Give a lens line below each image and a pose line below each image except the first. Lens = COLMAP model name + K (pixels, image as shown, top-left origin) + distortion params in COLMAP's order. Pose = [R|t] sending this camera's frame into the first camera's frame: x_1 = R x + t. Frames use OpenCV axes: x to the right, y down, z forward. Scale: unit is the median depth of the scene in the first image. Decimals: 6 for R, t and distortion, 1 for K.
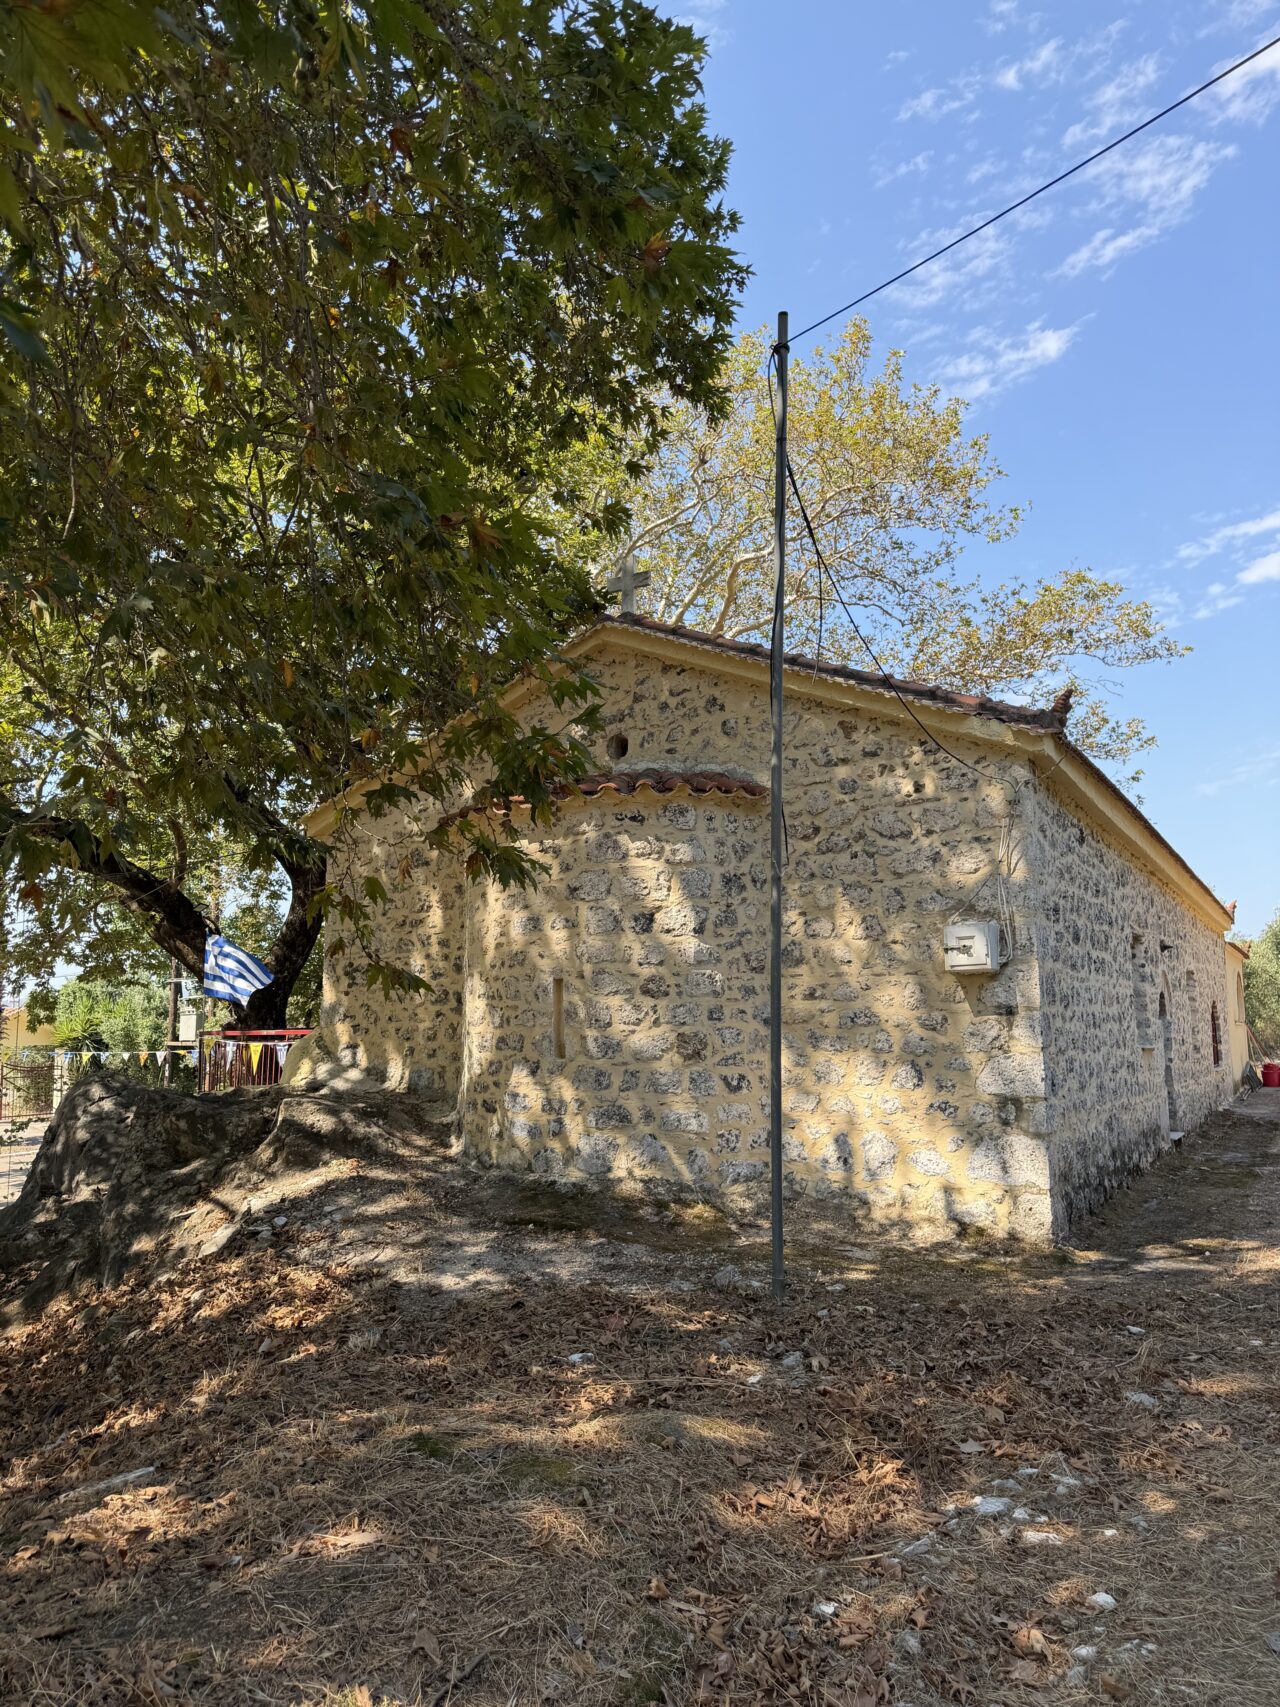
lens RADIAL K [[1208.2, 0, 630.4], [0, 1208.2, 851.8], [0, 0, 1]] dist [0.128811, -0.164408]
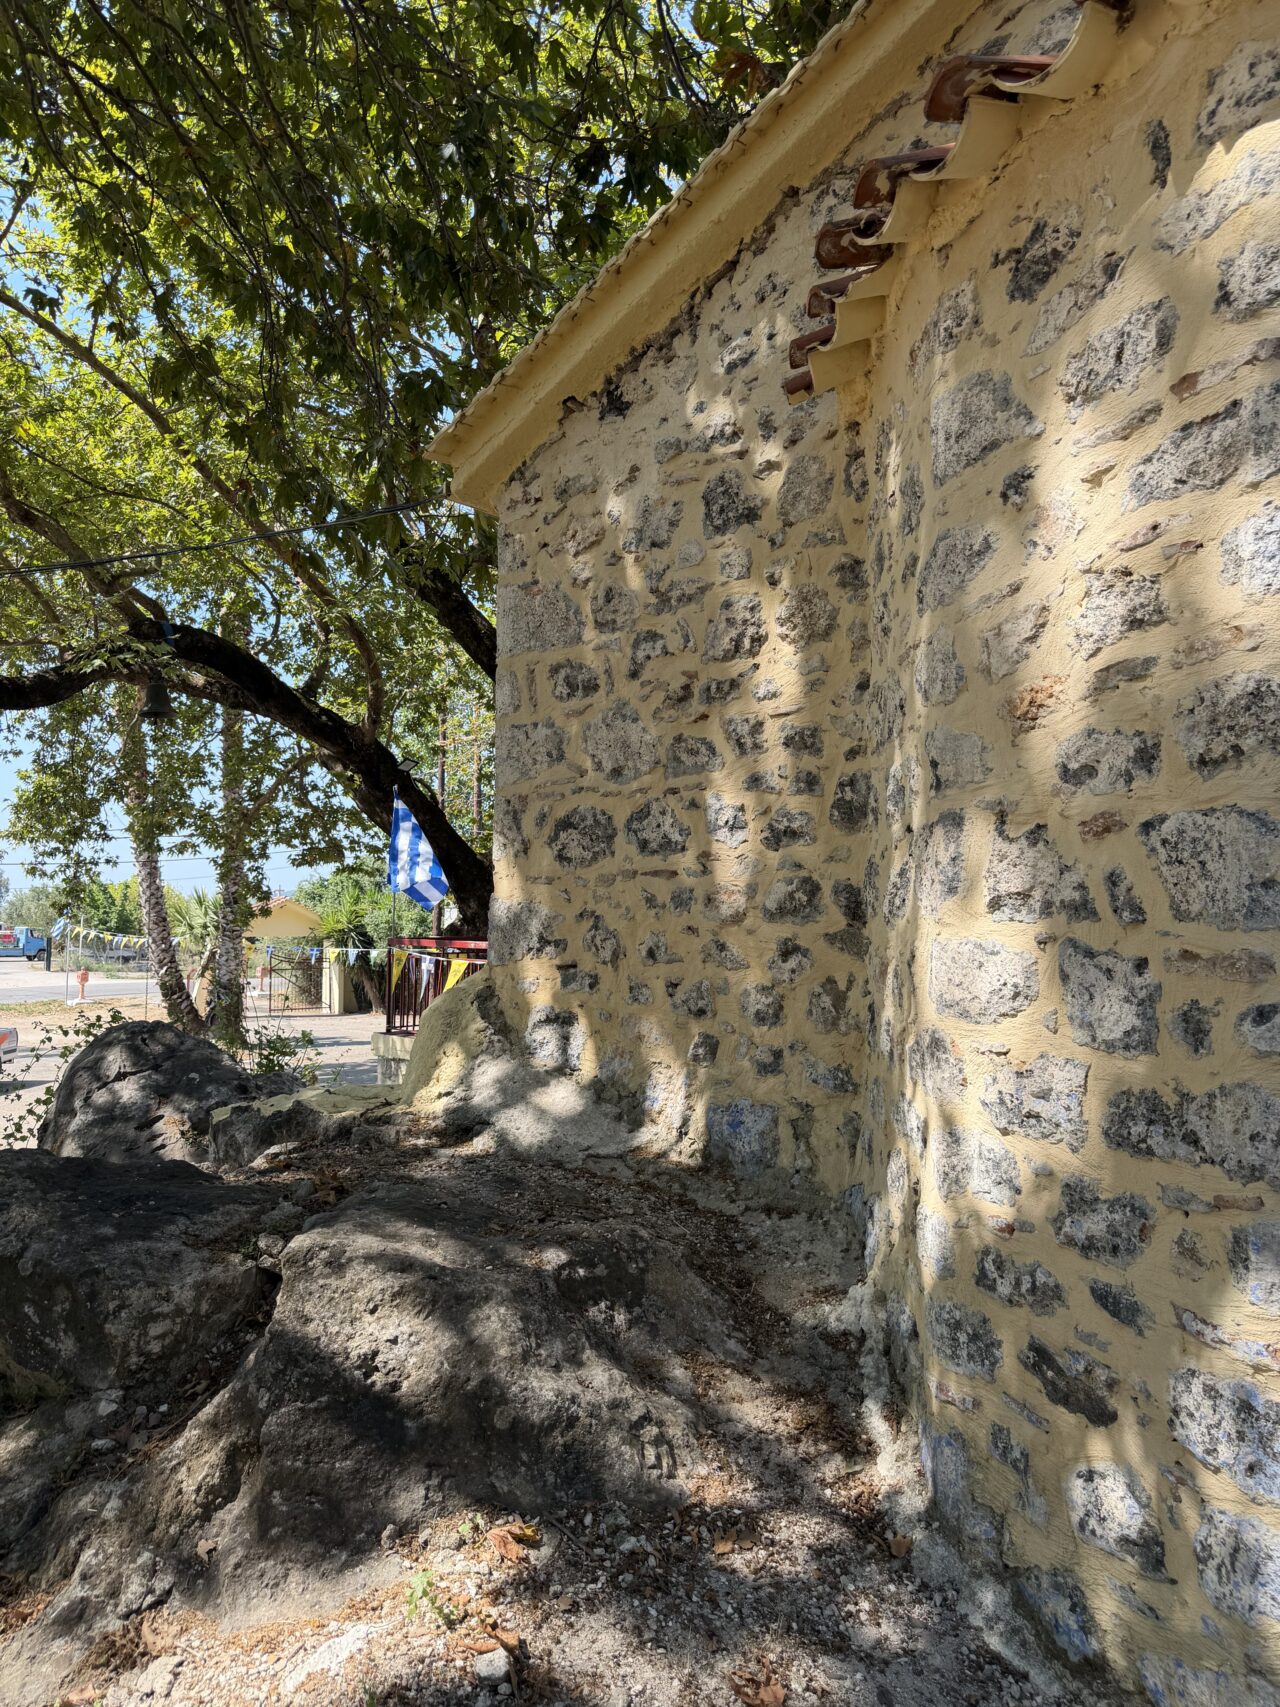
lens RADIAL K [[1208.2, 0, 630.4], [0, 1208.2, 851.8], [0, 0, 1]] dist [0.128811, -0.164408]
pose [[0.974695, 0.009842, -0.223321, -0.125186], [0.008591, 0.996643, 0.081419, 0.078144], [0.223373, -0.081277, 0.971339, 0.659556]]
